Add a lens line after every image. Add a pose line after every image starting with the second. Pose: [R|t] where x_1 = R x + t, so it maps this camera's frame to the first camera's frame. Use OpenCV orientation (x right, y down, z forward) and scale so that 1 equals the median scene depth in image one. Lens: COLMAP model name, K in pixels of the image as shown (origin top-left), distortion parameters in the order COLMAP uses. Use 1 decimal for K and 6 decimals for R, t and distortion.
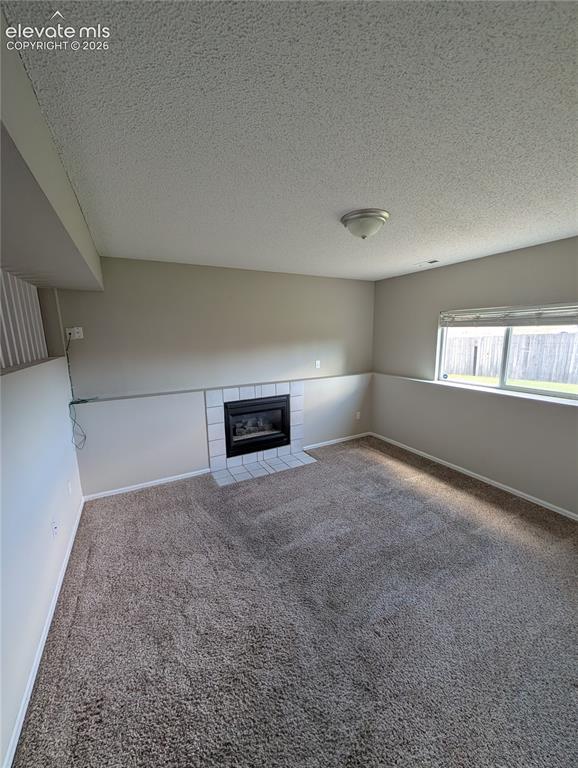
lens RADIAL K [[294.7, 0, 288.7], [0, 294.7, 384.1], [0, 0, 1]] dist [-0.005981, 0.000940]
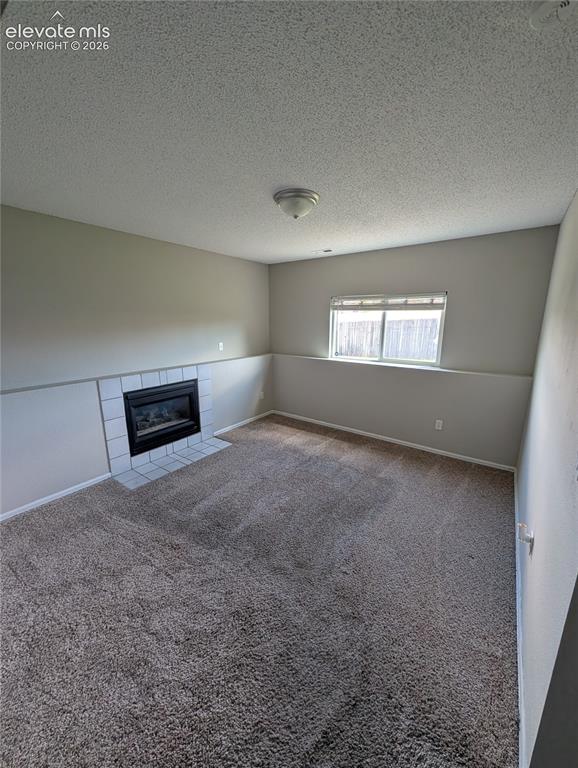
lens RADIAL K [[294.7, 0, 289.6], [0, 294.7, 384.9], [0, 0, 1]] dist [-0.005981, 0.000940]
pose [[0.901384, -0.076411, 0.426225, -0.177359], [0.055535, 0.996578, 0.061214, 0.017602], [-0.429444, -0.031507, 0.902544, 0.041036]]
